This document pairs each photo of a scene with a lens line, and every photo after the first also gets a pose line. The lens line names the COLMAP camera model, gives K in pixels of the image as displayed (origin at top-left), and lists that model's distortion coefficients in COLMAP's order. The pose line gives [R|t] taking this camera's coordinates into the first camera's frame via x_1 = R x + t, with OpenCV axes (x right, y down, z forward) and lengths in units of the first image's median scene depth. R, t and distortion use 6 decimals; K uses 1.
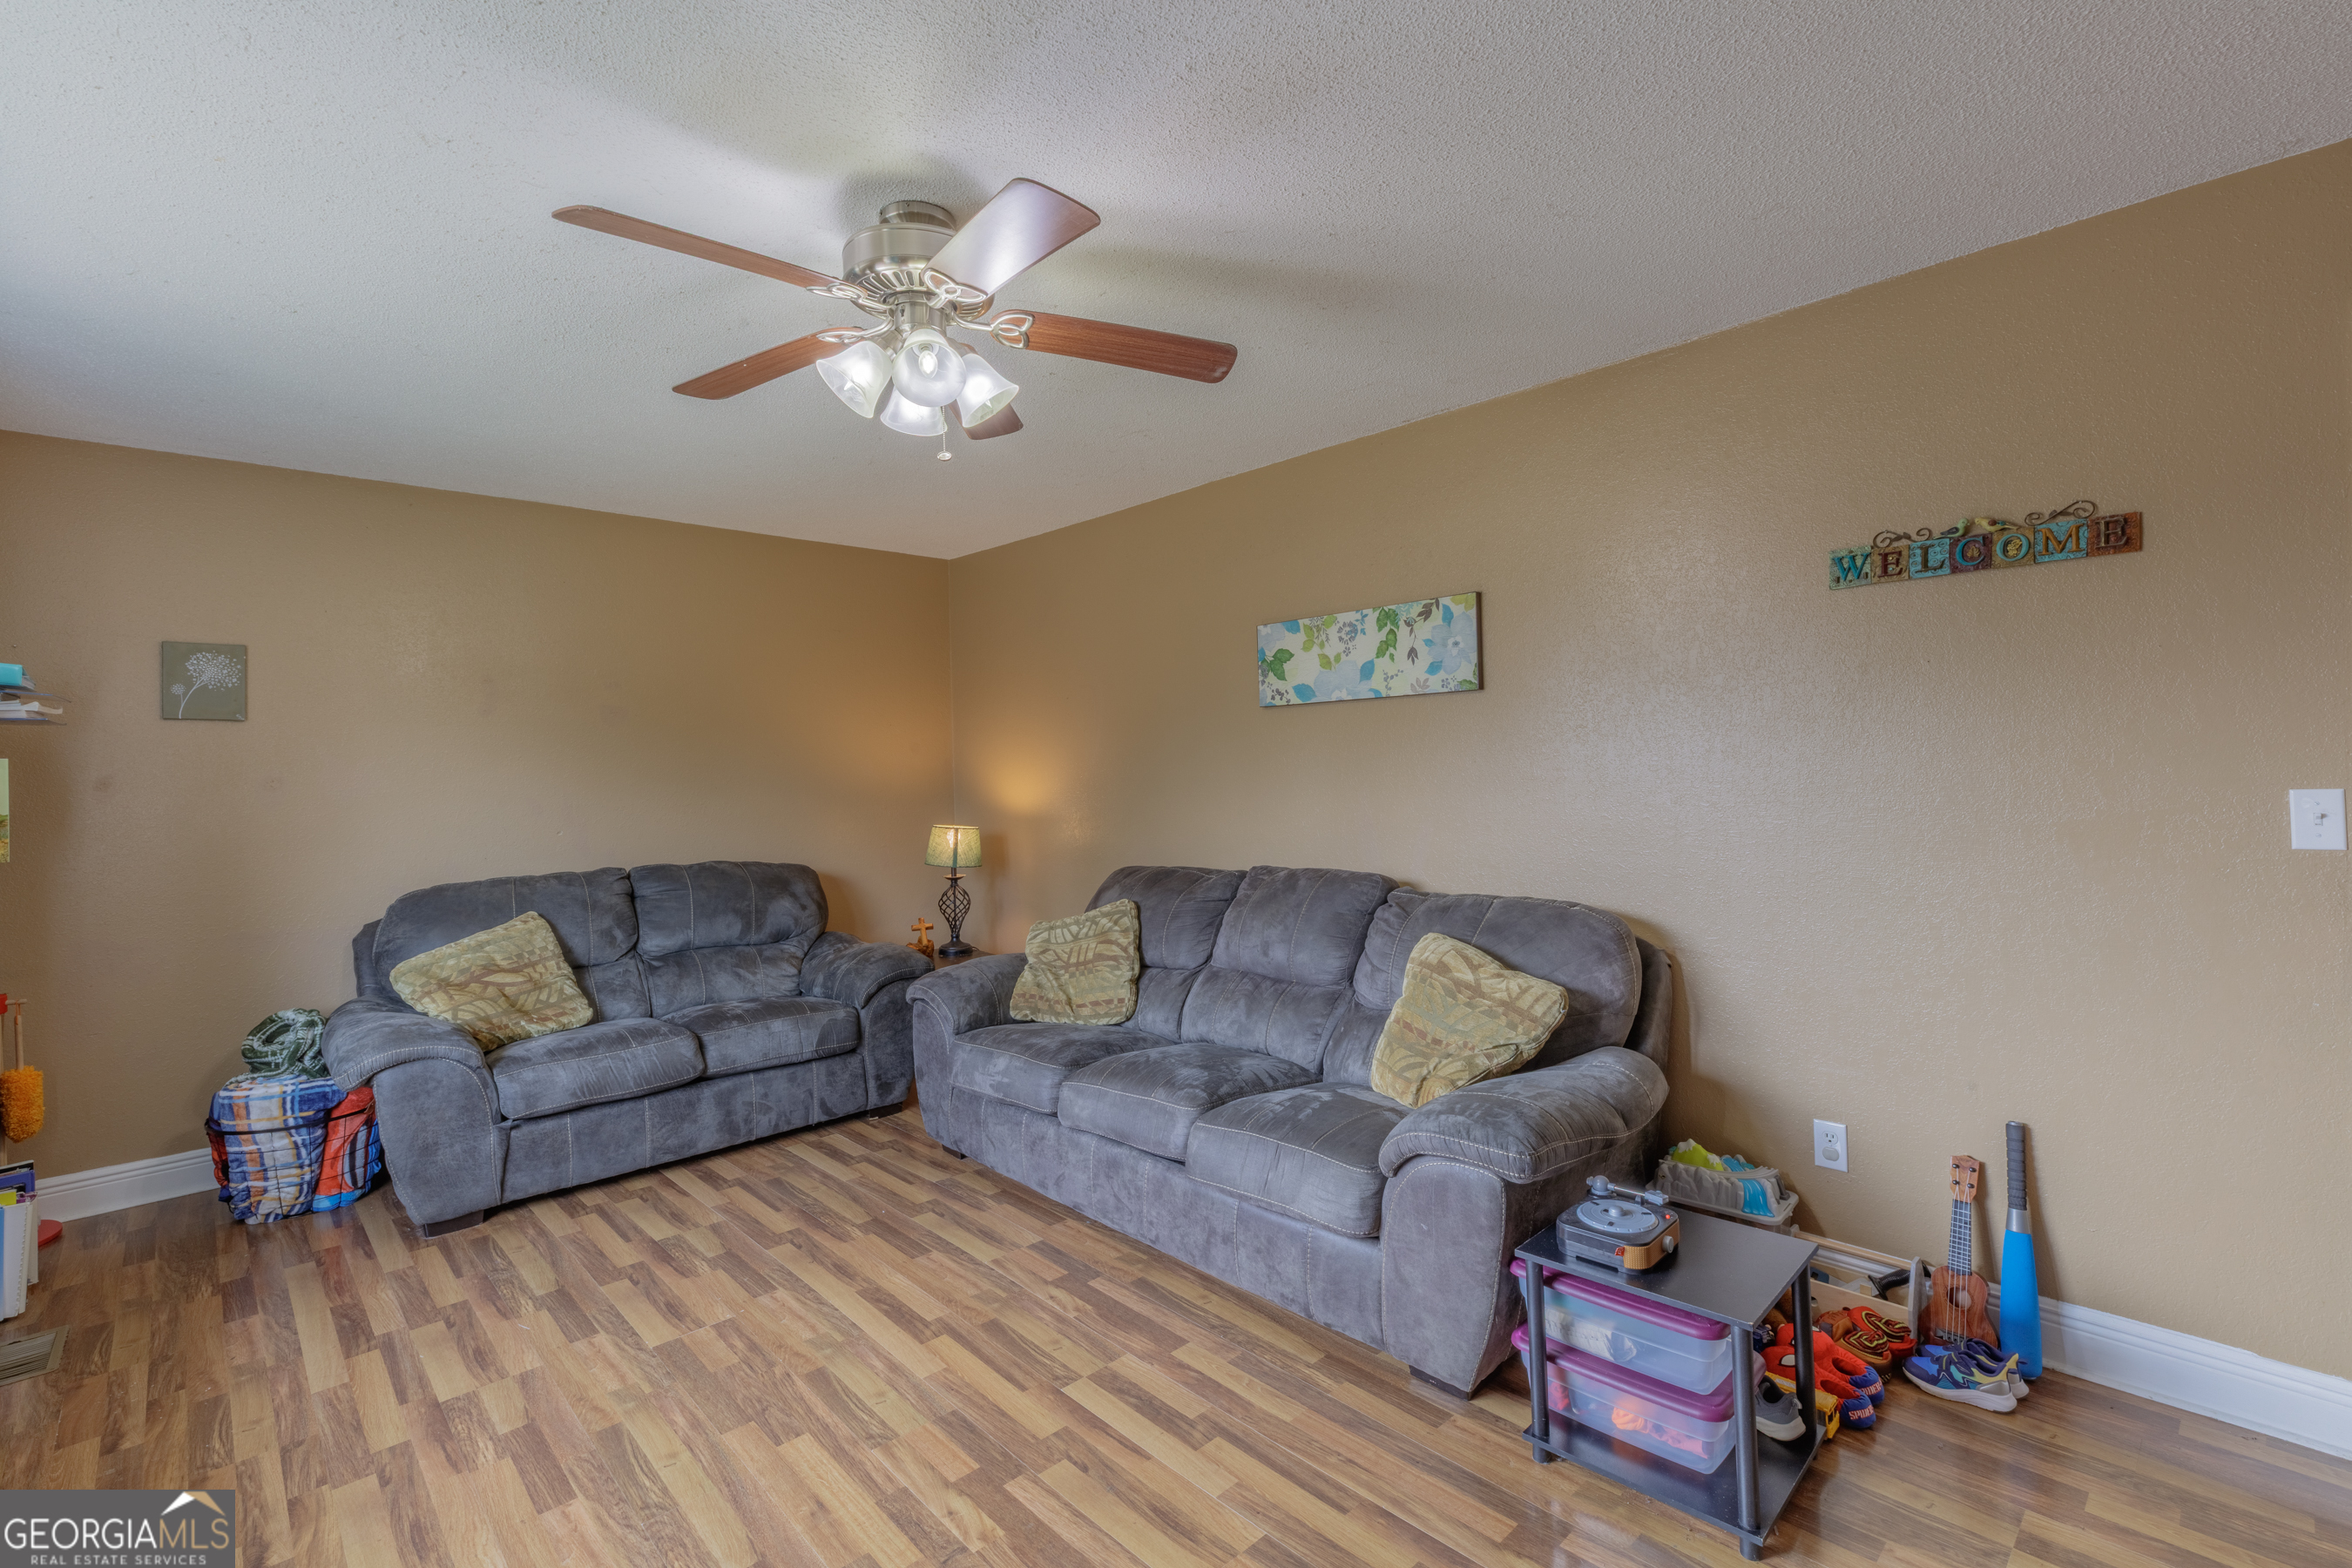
lens RADIAL K [[1047.8, 0, 1181.2], [0, 1047.8, 768.6], [0, 0, 1]] dist [0.003719, -0.000064]
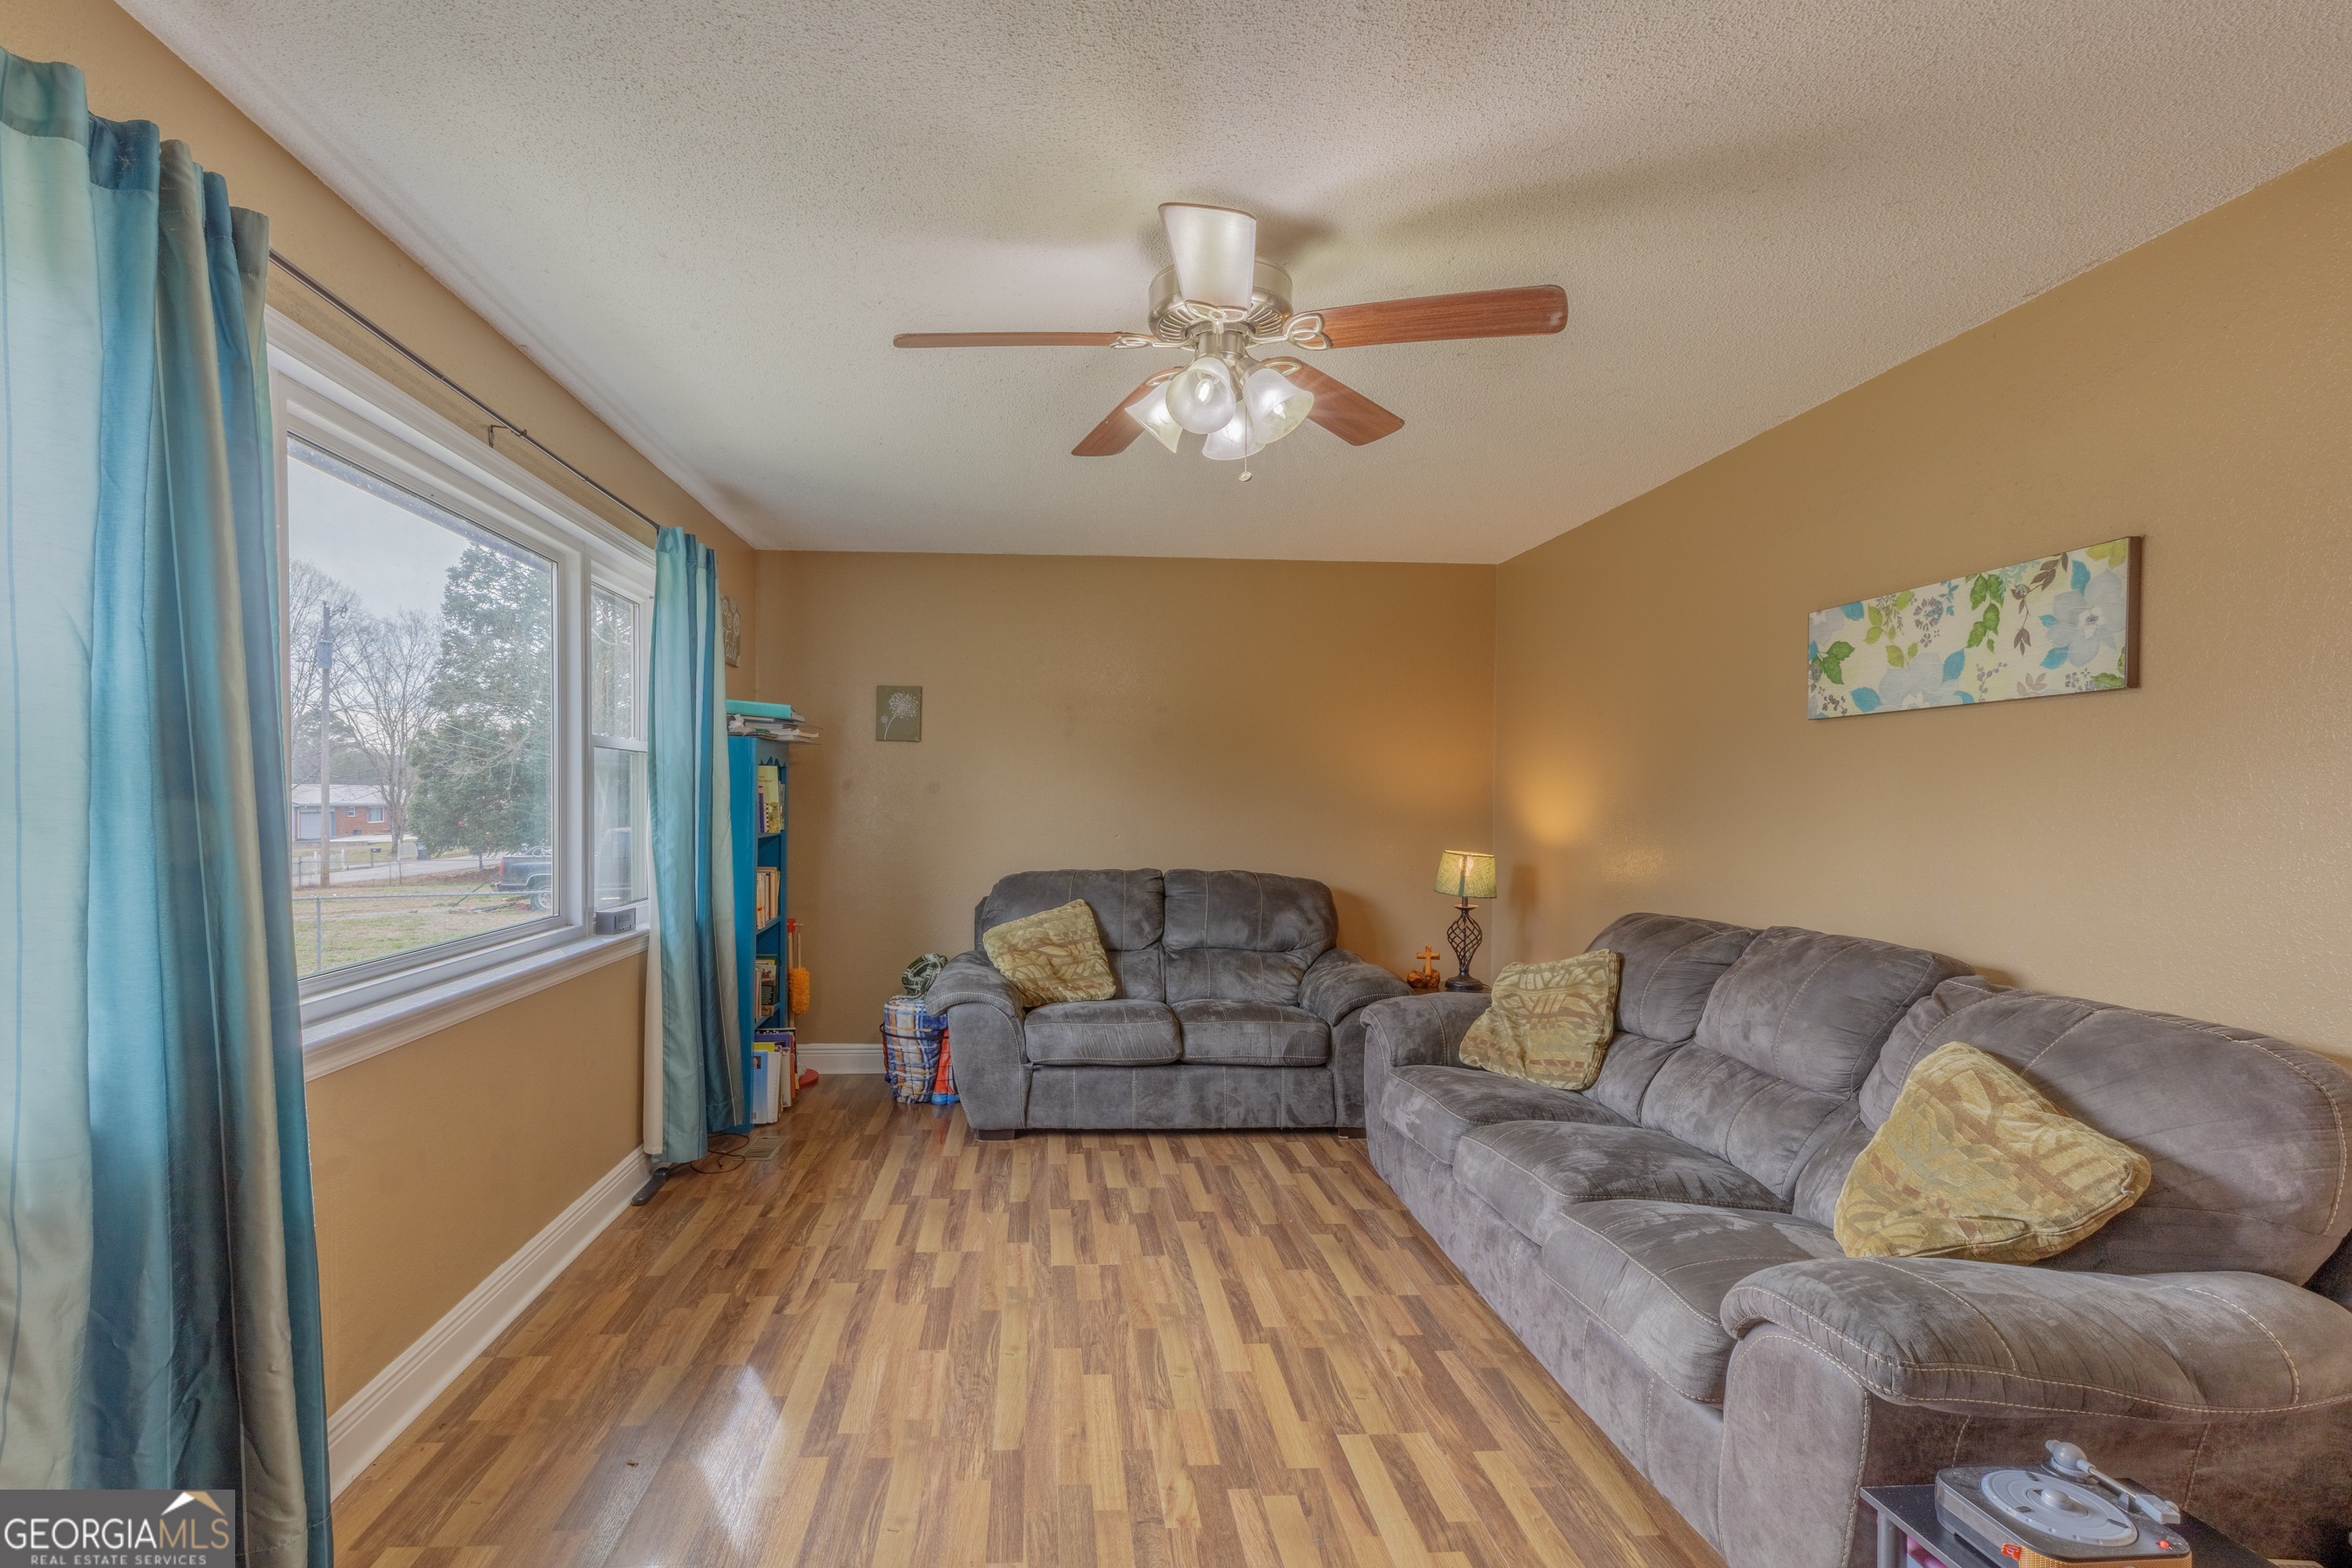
lens RADIAL K [[1091.5, 0, 1095.0], [0, 1091.5, 815.3], [0, 0, 1]] dist [0.002052, -0.000383]
pose [[0.759058, 0.041481, -0.649700, 0.241206], [-0.026818, 0.999113, 0.032458, -0.001544], [0.650471, -0.007214, 0.759497, 0.069843]]
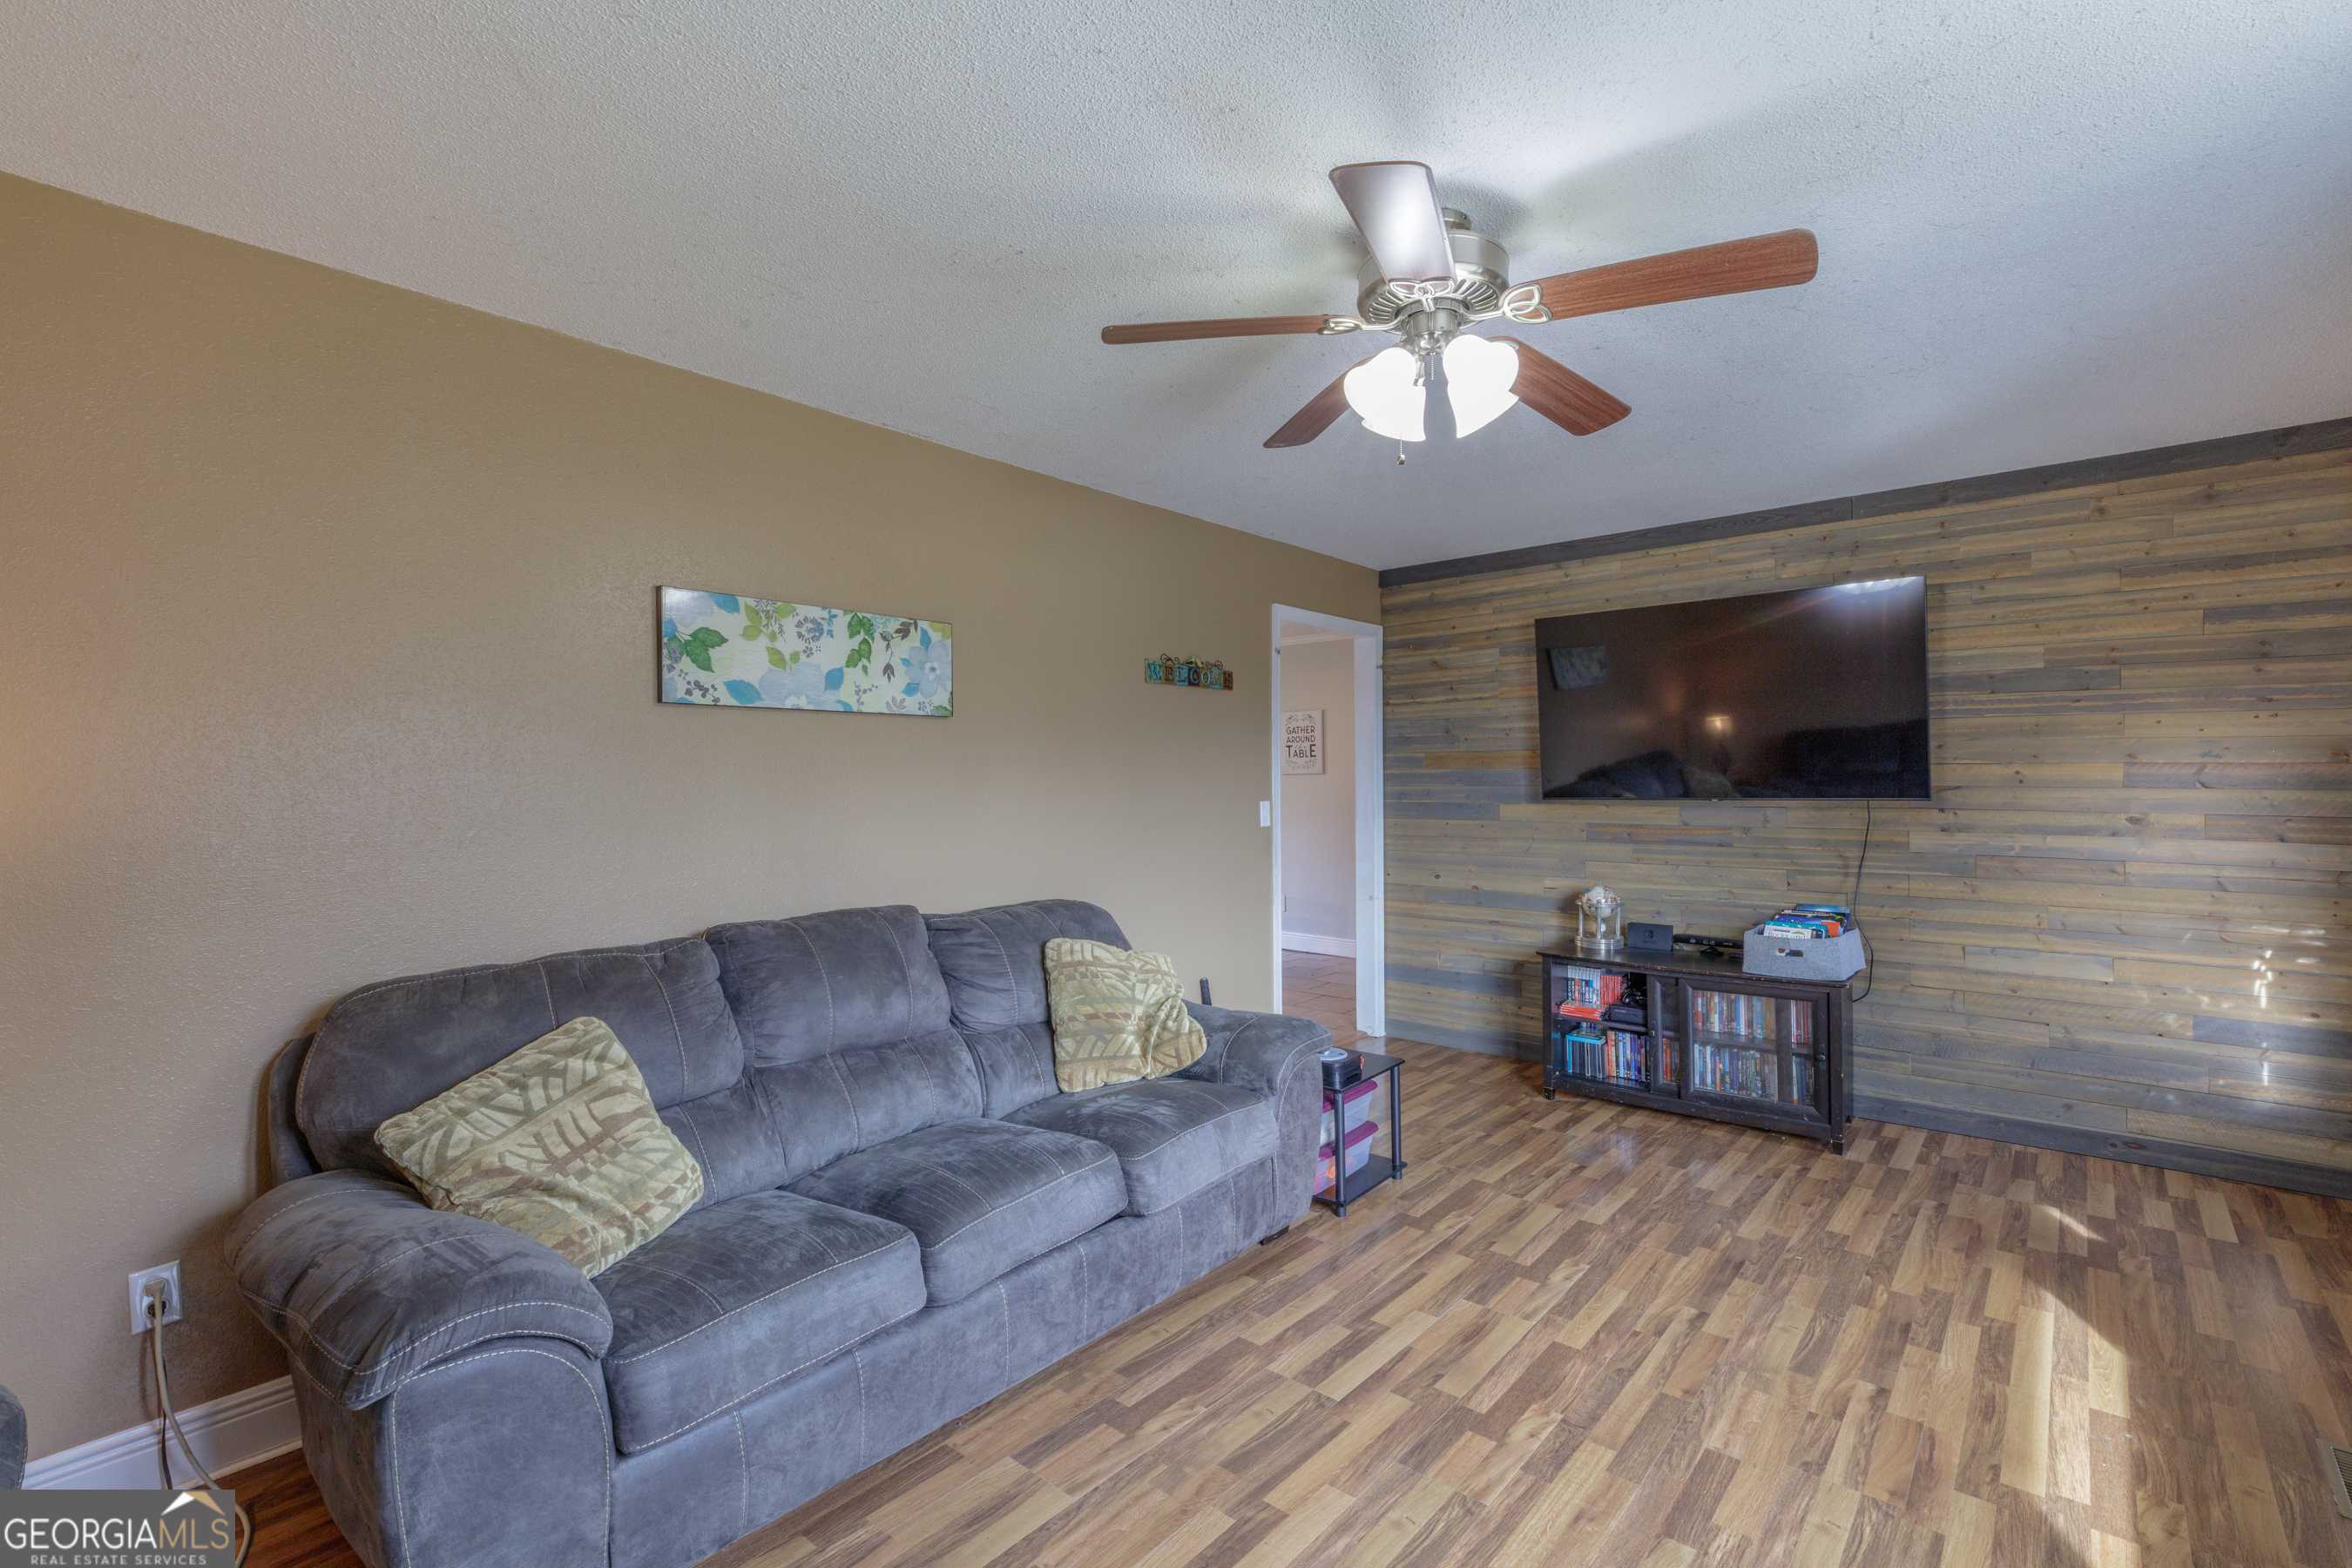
lens RADIAL K [[1047.8, 0, 1181.2], [0, 1047.8, 768.6], [0, 0, 1]] dist [0.003719, -0.000064]
pose [[-0.100953, 0.034602, 0.994289, -0.784119], [0.009154, 0.999385, -0.033850, 0.014515], [-0.994849, 0.005684, -0.101208, 0.875350]]
